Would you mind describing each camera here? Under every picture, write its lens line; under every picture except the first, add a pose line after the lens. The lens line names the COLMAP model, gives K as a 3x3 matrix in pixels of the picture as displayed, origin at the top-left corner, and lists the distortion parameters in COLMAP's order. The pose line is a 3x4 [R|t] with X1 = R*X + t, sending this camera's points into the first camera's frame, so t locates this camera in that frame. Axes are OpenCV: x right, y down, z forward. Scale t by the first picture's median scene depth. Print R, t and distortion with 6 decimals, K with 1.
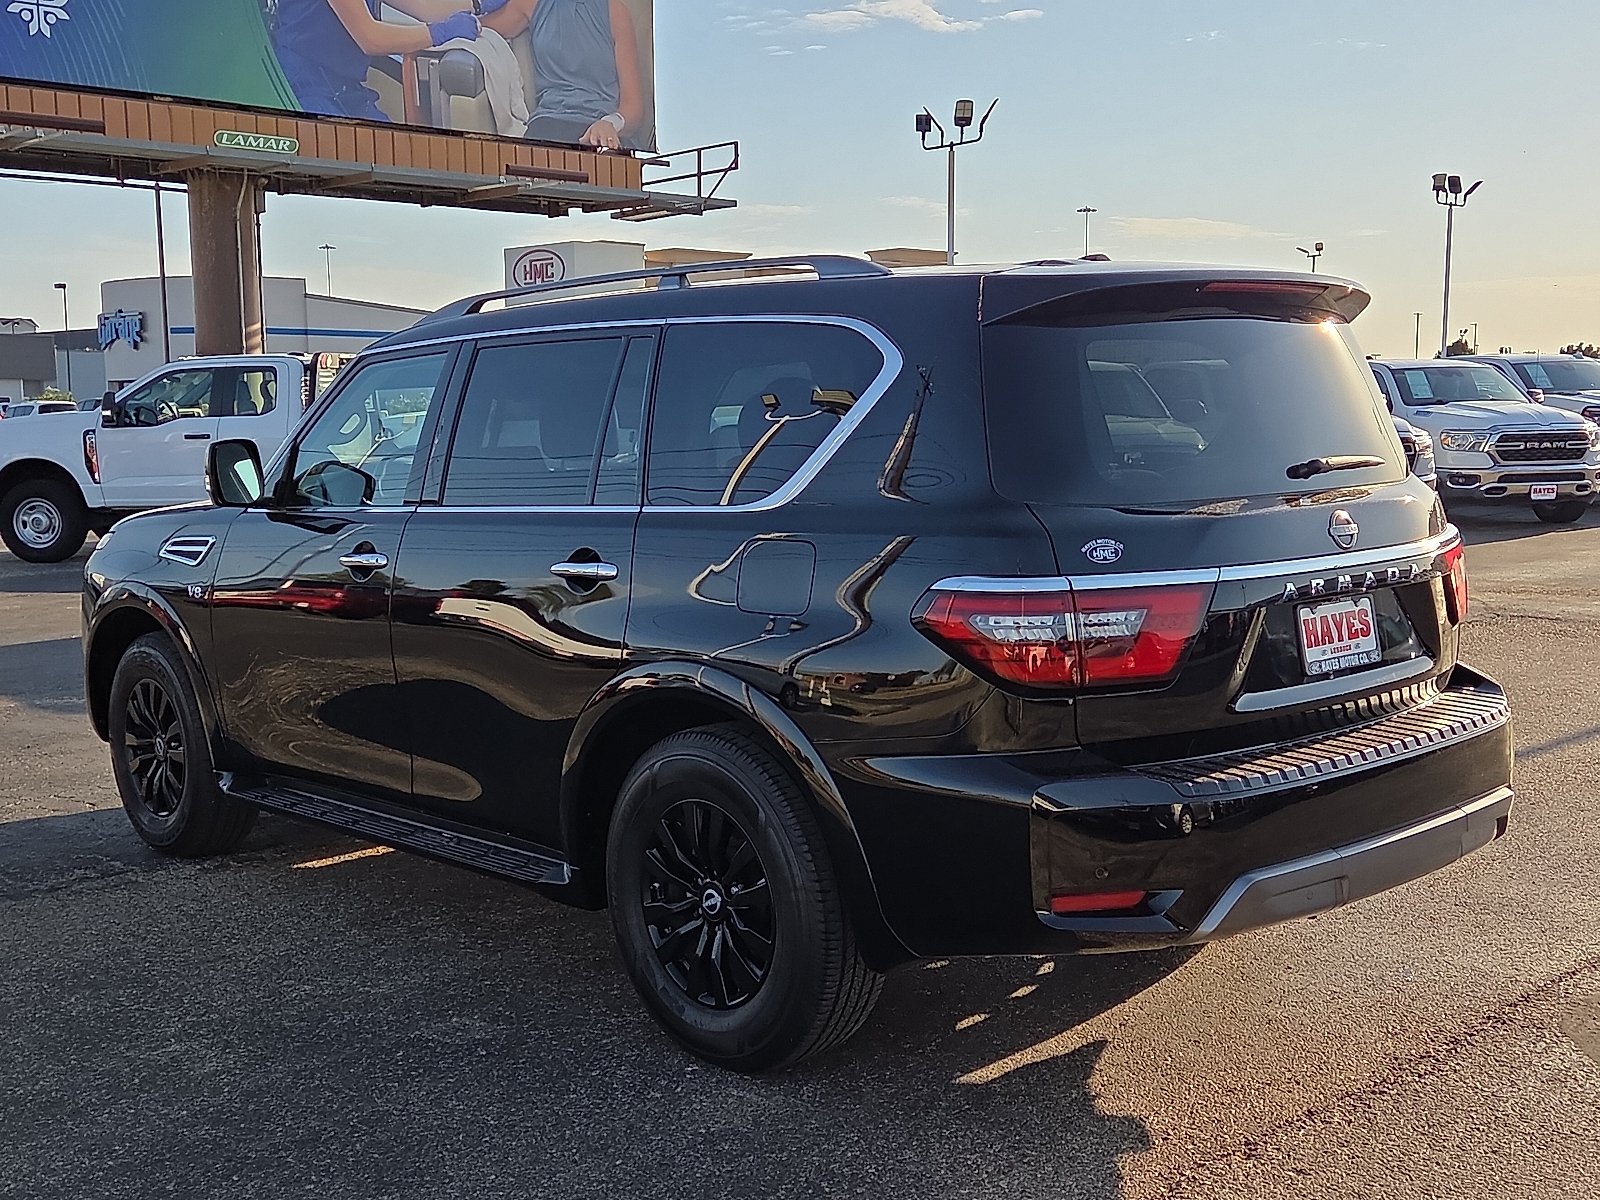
lens RADIAL K [[1818.2, 0, 800.0], [0, 1818.2, 600.0], [0, 0, 1]] dist [0.069087, -0.000569]
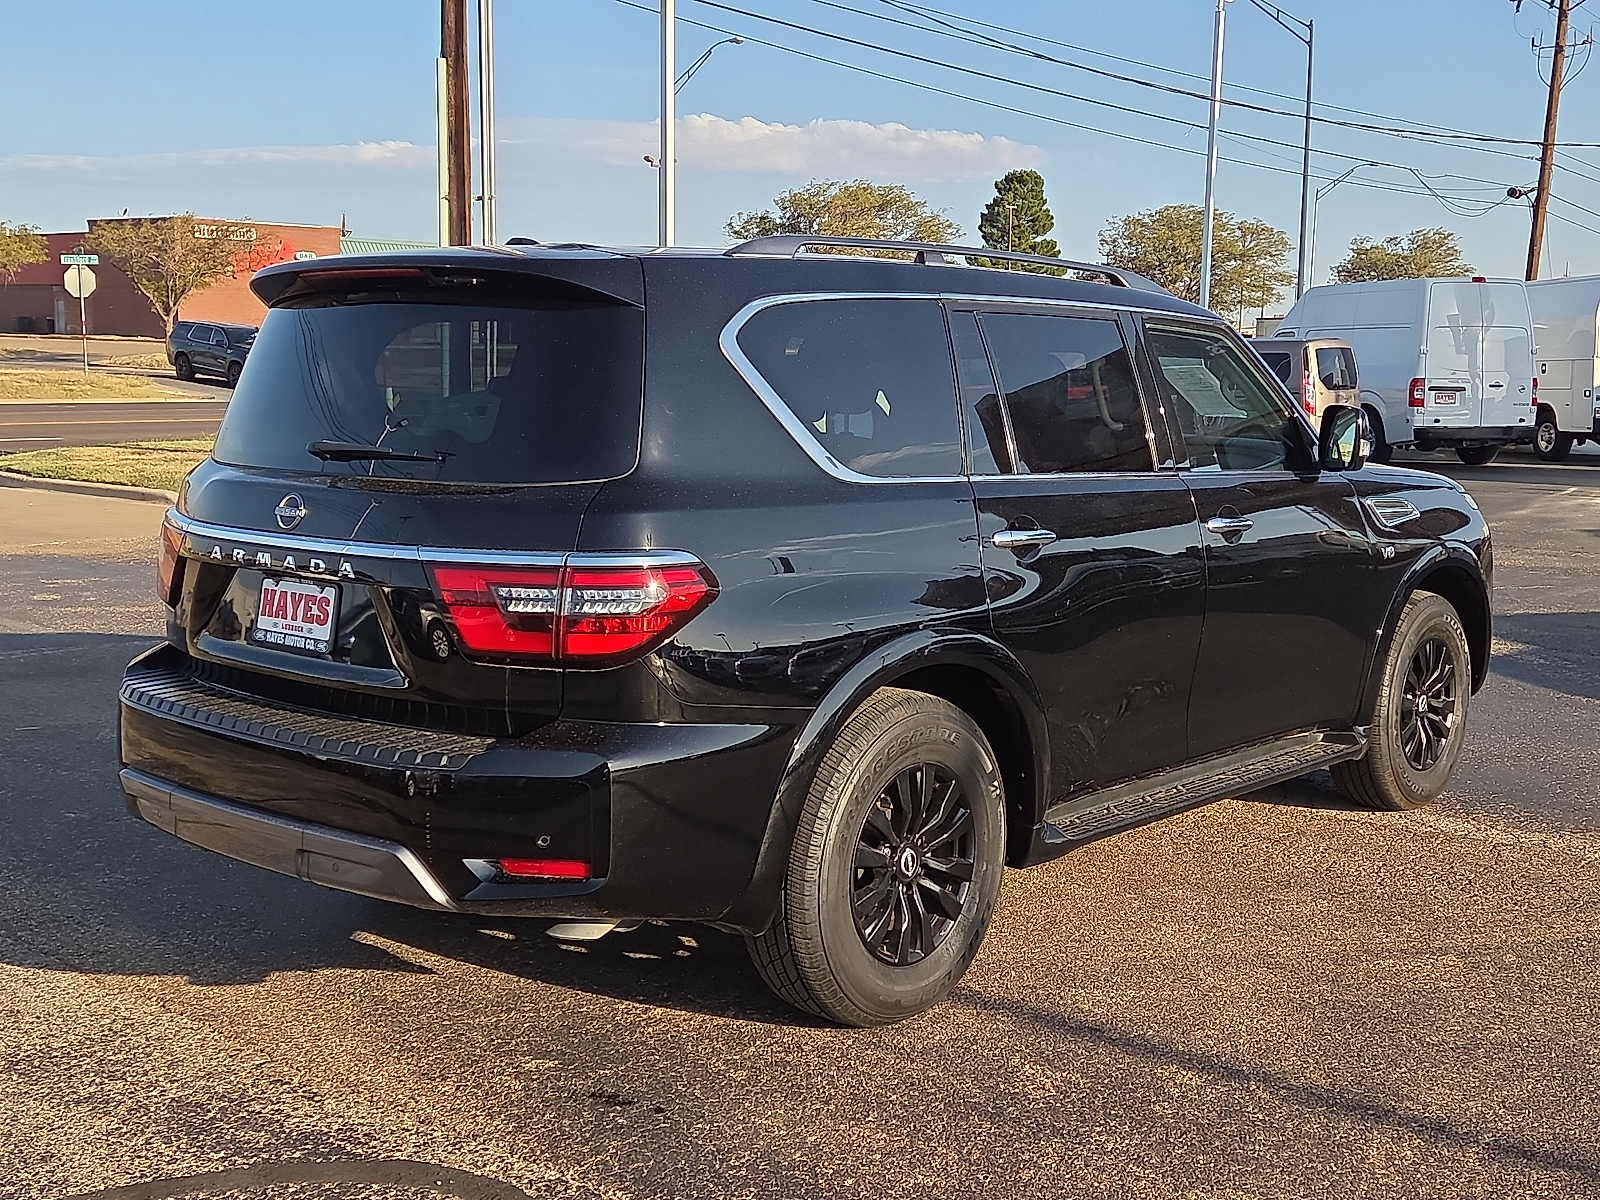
lens RADIAL K [[1818.2, 0, 800.0], [0, 1818.2, 600.0], [0, 0, 1]] dist [0.069087, -0.000569]
pose [[0.114680, 0.147191, -0.982437, 1.317307], [-0.123686, 0.983382, 0.132894, -0.157963], [0.985672, 0.106274, 0.130980, 1.130925]]
